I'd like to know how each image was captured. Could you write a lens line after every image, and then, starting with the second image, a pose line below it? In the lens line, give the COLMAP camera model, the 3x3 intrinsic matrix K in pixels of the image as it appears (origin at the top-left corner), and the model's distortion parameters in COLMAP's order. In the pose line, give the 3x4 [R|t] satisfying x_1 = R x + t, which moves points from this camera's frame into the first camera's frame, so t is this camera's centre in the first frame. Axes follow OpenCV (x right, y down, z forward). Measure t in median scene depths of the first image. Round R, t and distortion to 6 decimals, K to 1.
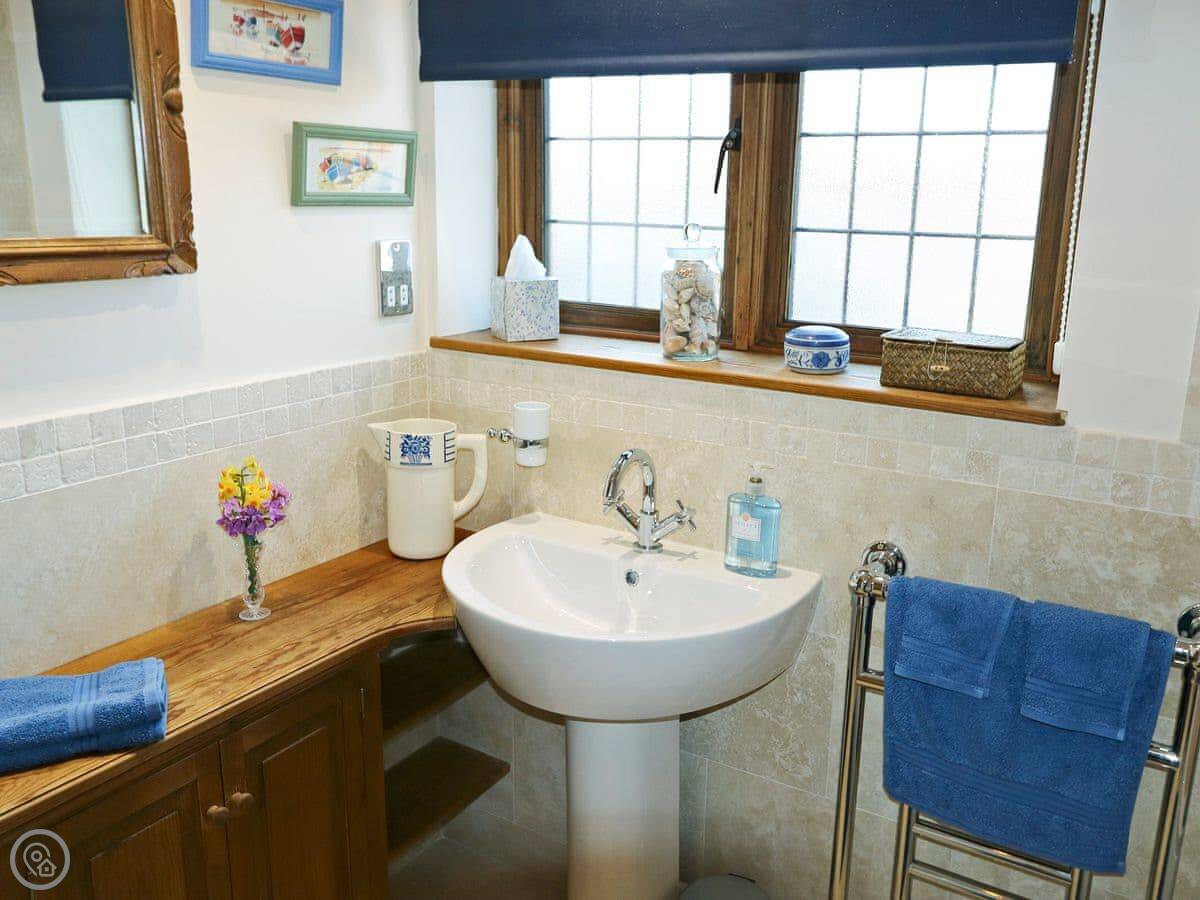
lens RADIAL K [[991.5, 0, 600.0], [0, 991.5, 450.0], [0, 0, 1]] dist [0.009607, 0.004467]
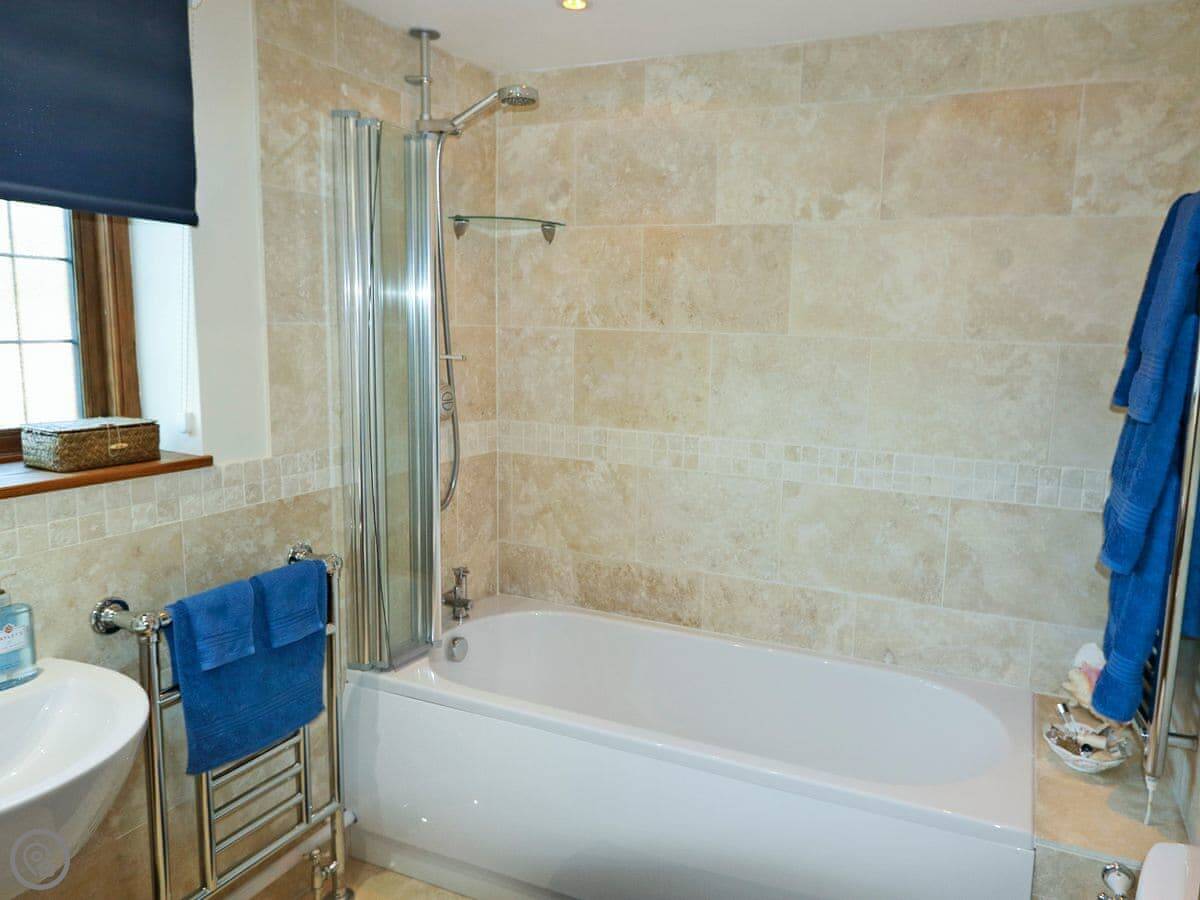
lens RADIAL K [[900.9, 0, 600.0], [0, 900.9, 450.0], [0, 0, 1]] dist [0.002019, 0.000657]
pose [[-0.106149, -0.164832, 0.980593, -0.898605], [0.217836, 0.958354, 0.184674, -0.166034], [-0.970196, 0.233211, -0.065822, 0.517635]]
